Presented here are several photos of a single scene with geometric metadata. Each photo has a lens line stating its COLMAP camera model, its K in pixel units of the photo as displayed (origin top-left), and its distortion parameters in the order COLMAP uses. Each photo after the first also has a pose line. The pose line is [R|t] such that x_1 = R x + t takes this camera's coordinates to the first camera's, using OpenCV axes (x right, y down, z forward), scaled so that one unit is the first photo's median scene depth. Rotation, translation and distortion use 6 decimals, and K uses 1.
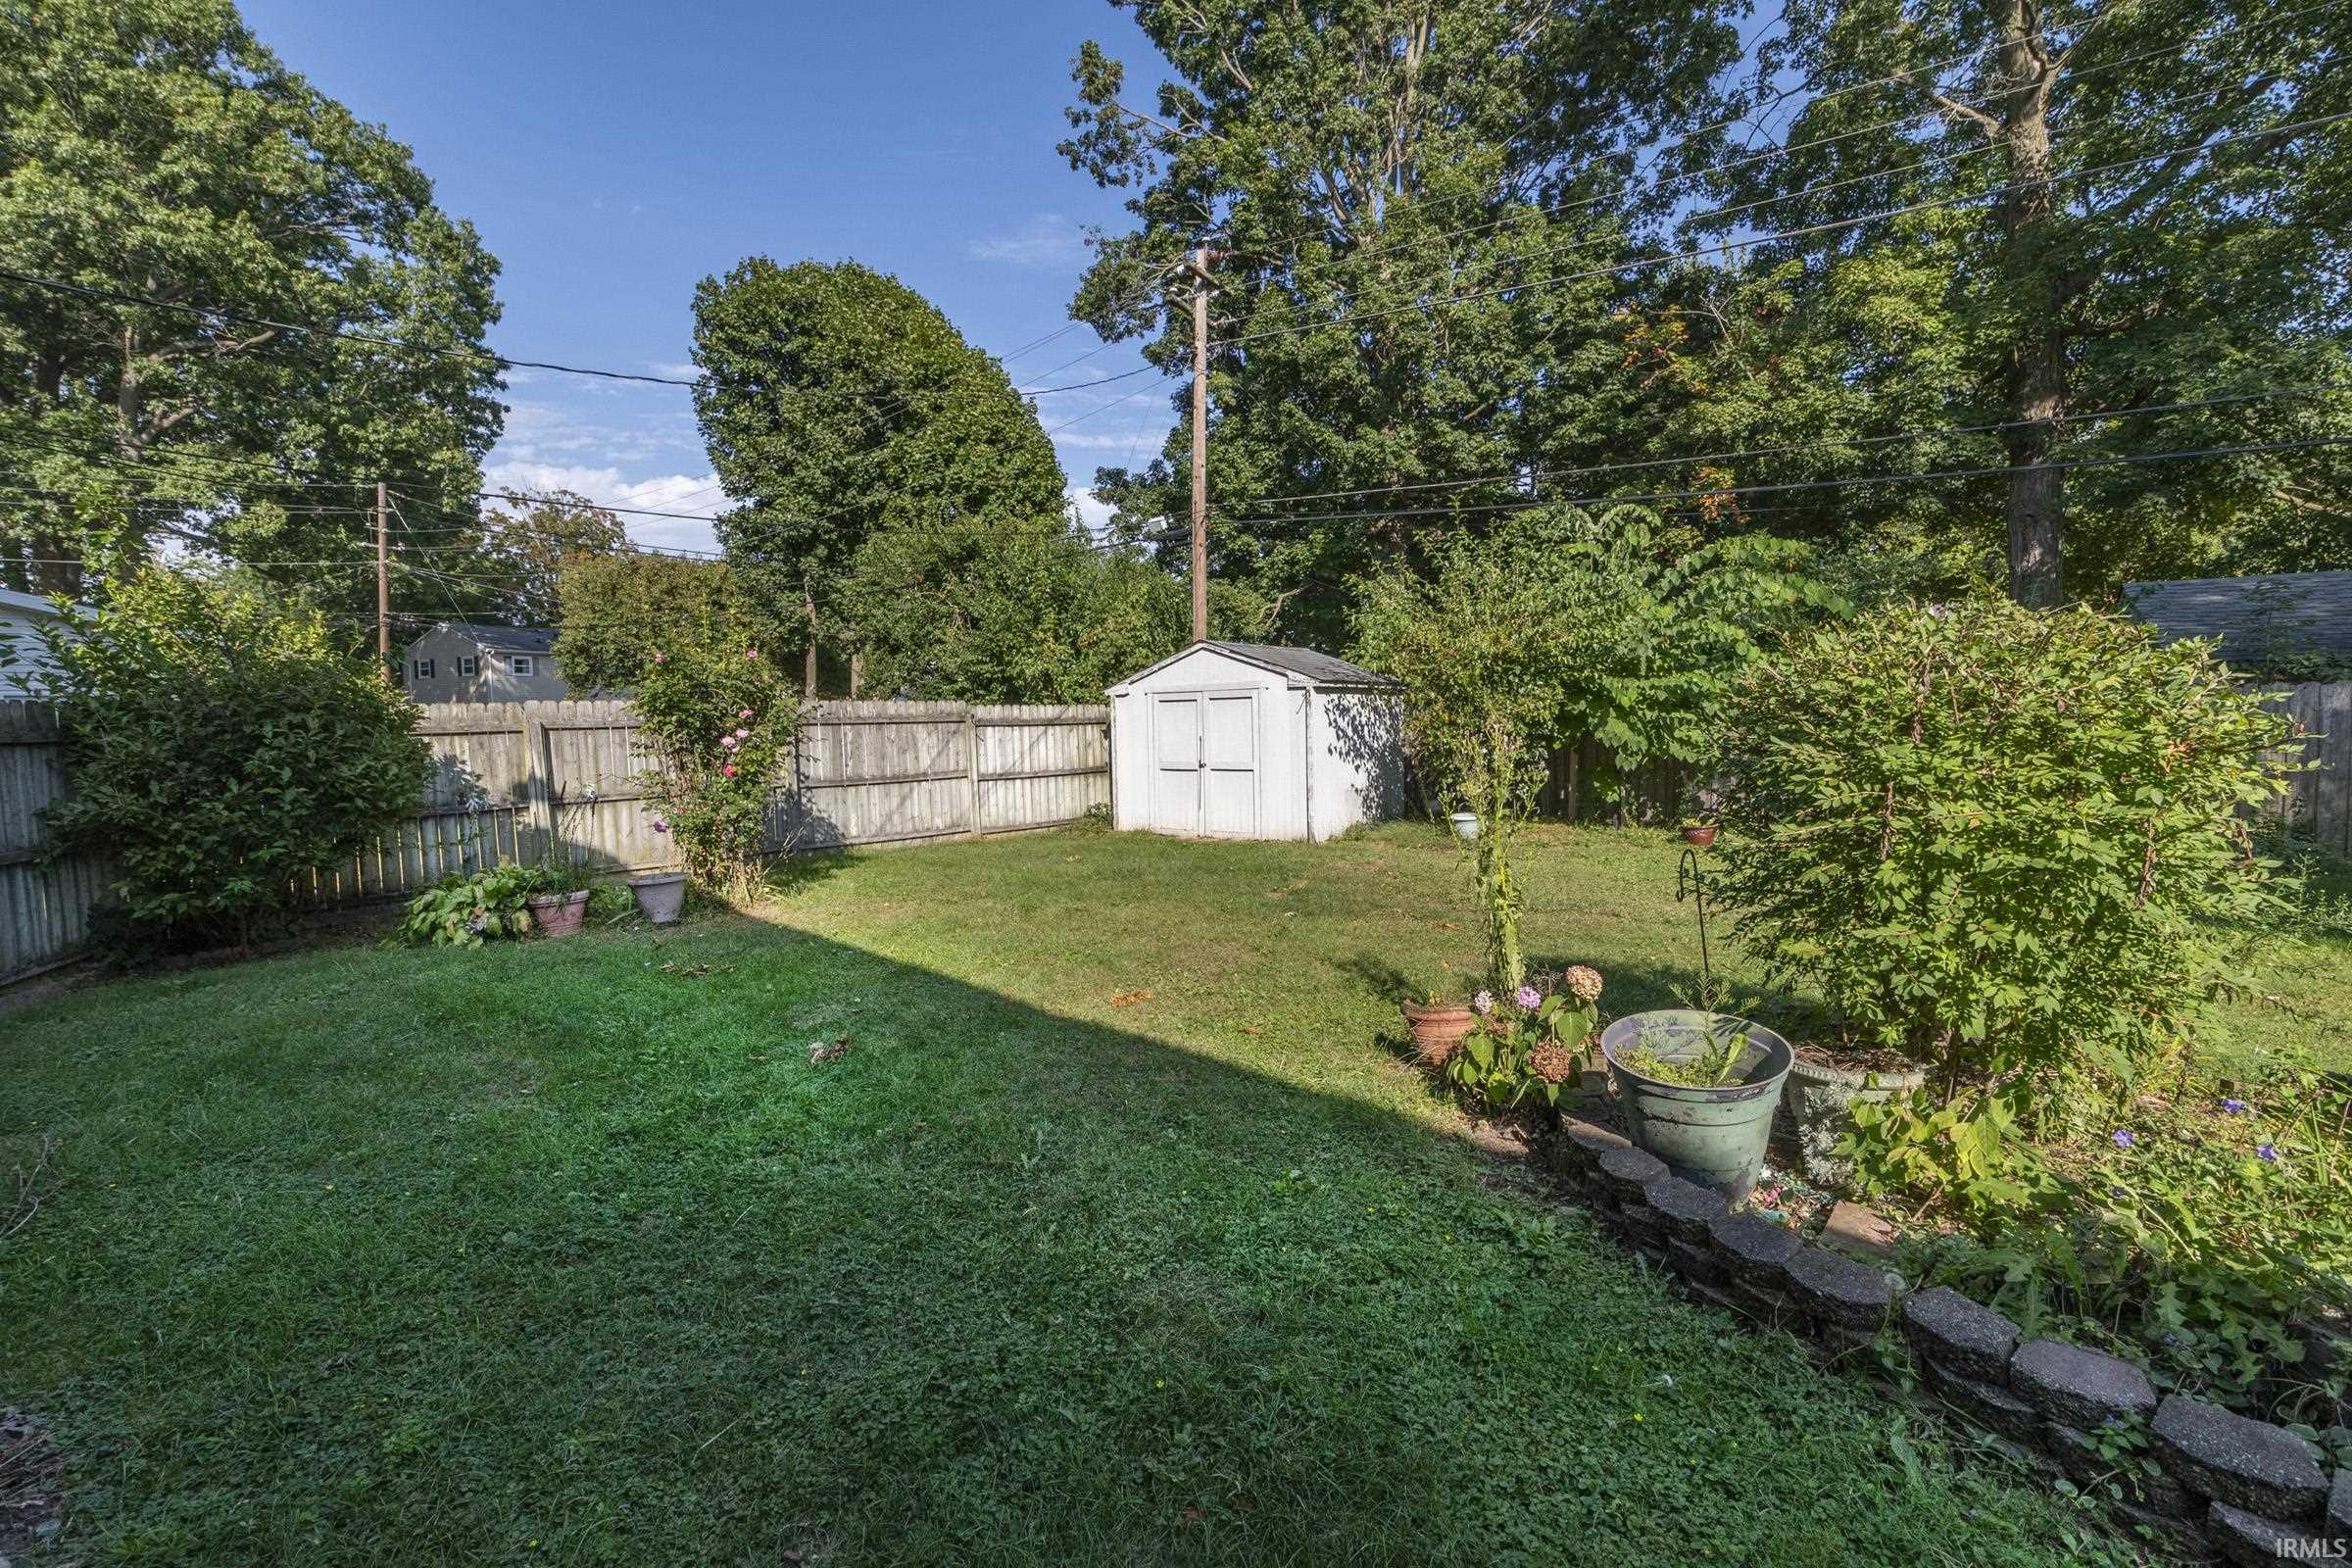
lens RADIAL K [[1028.7, 0, 1196.0], [0, 1028.7, 793.4], [0, 0, 1]] dist [-0.001289, 0.000137]
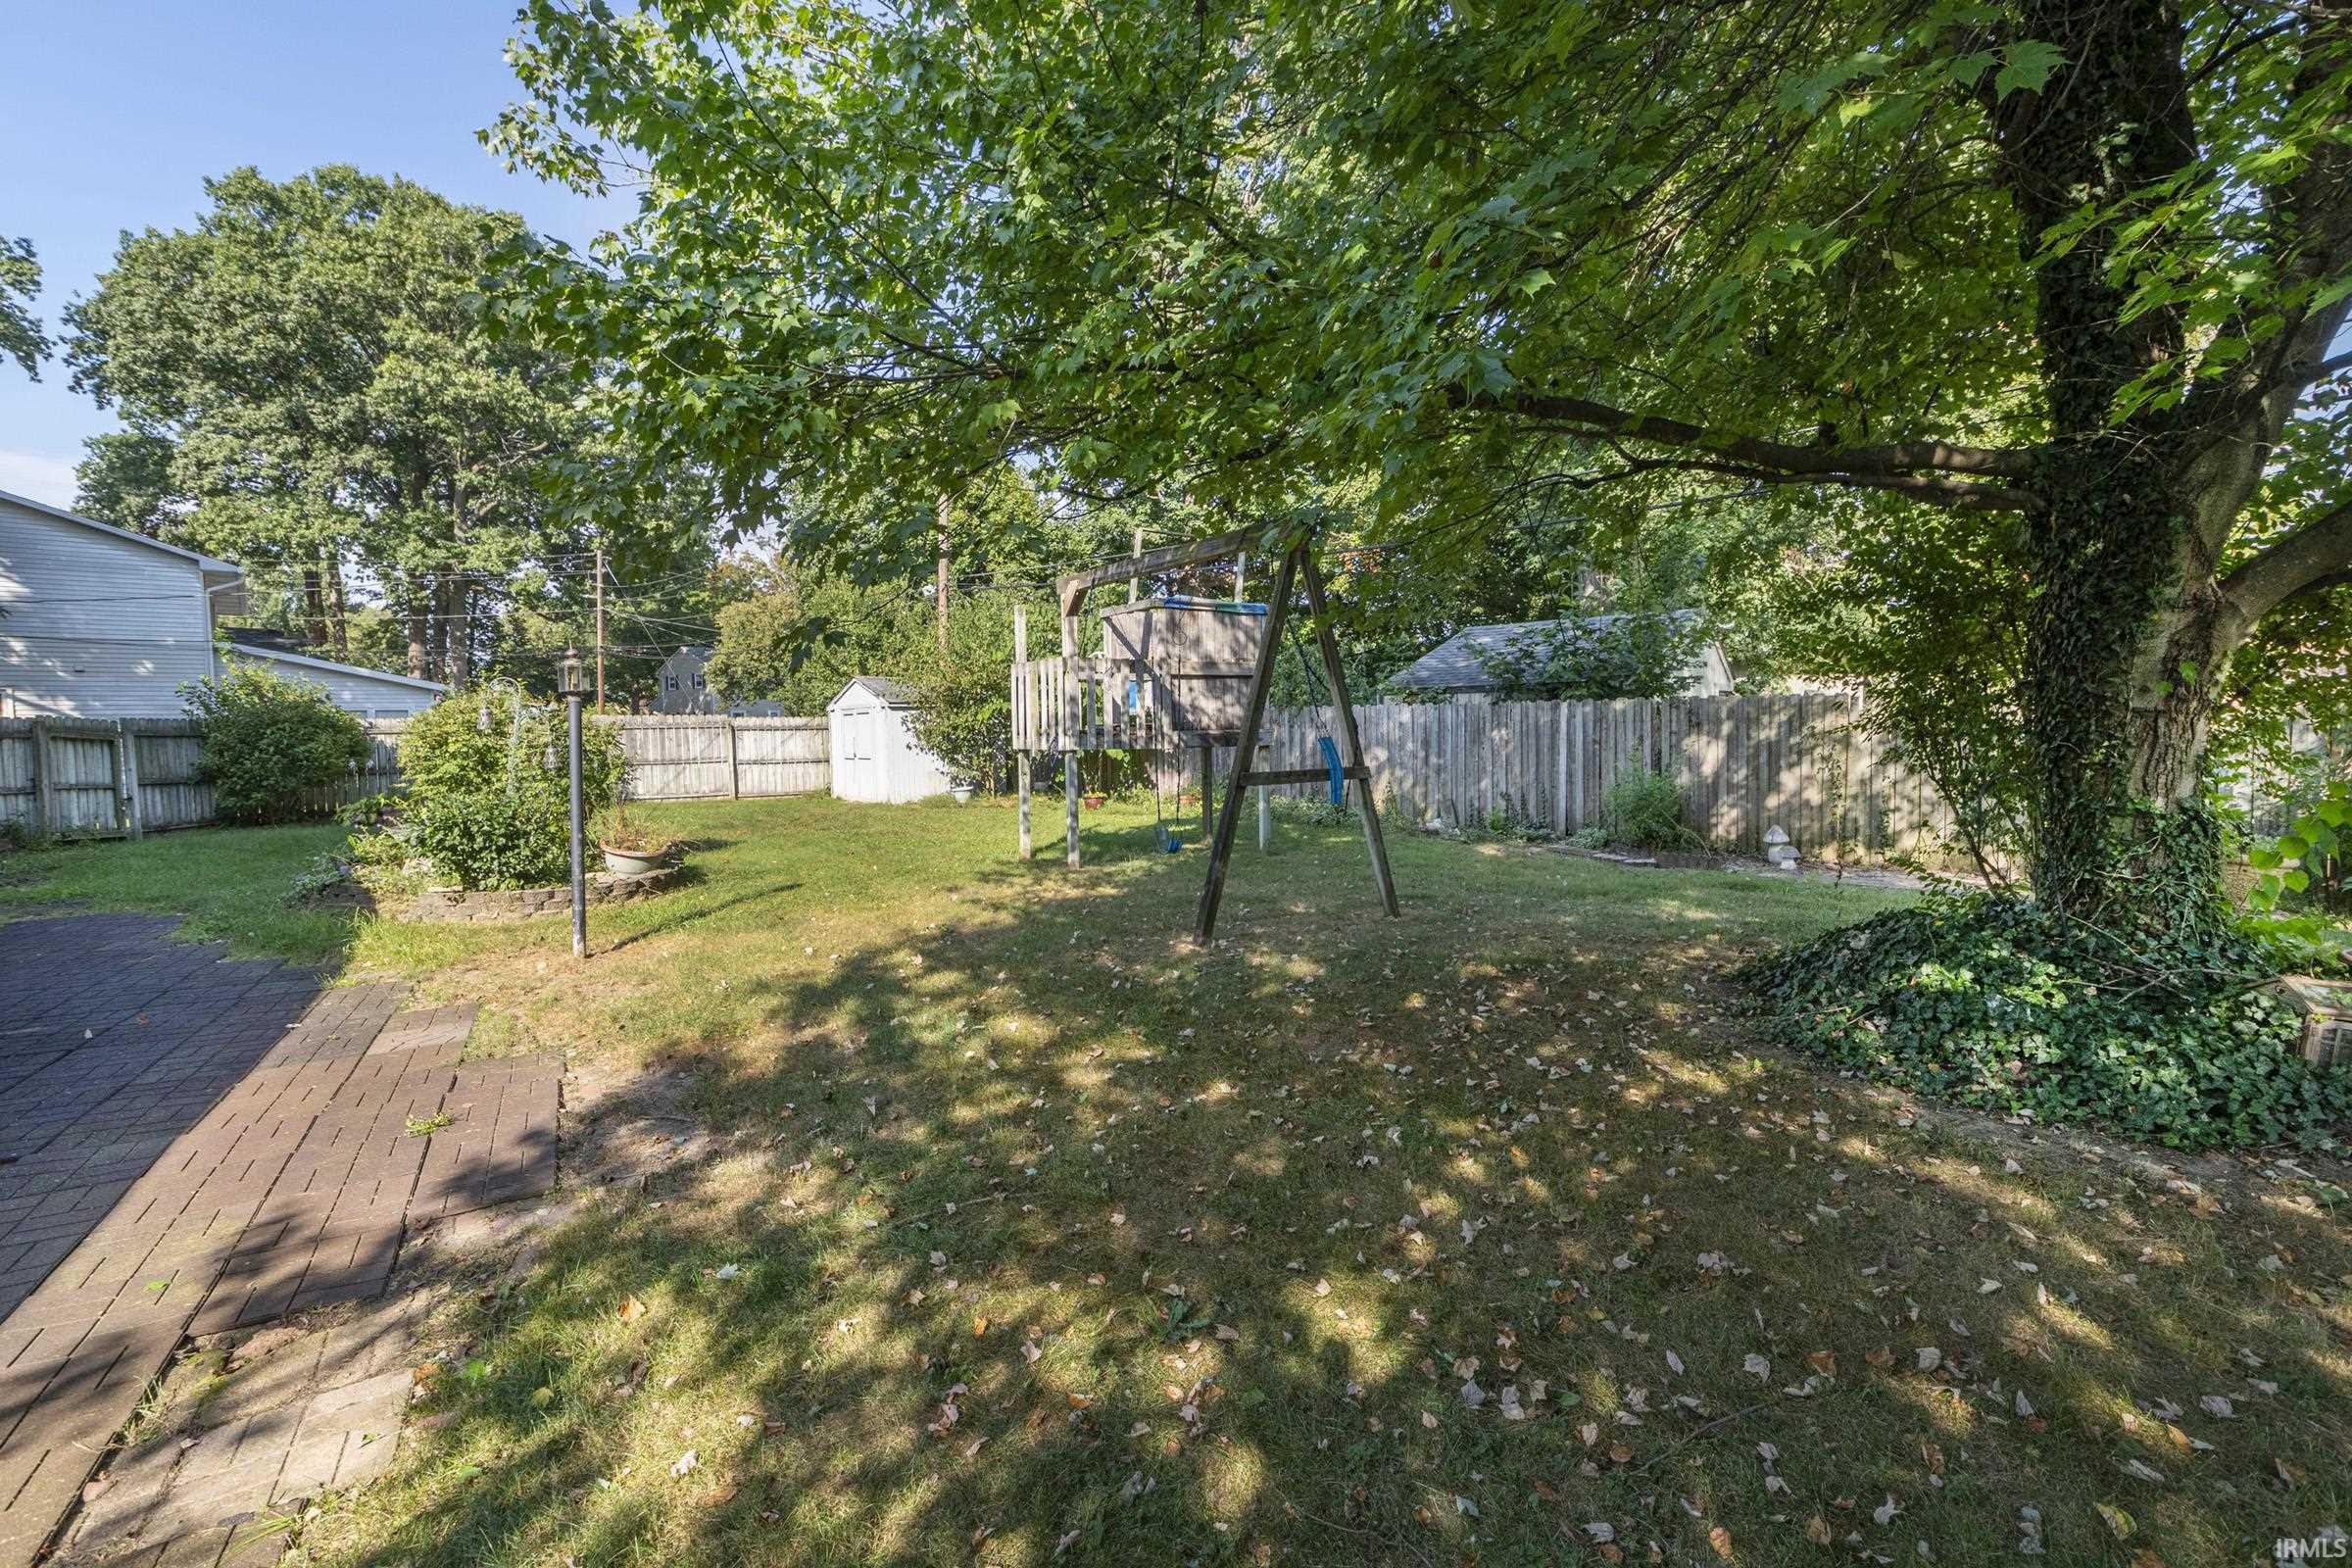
lens RADIAL K [[1028.7, 0, 1151.9], [0, 1028.7, 778.7], [0, 0, 1]] dist [-0.001289, 0.000137]
pose [[0.966187, 0.015794, -0.257360, 0.317361], [-0.020318, 0.999682, -0.014925, 0.008088], [0.257042, 0.019649, 0.966200, -0.147858]]
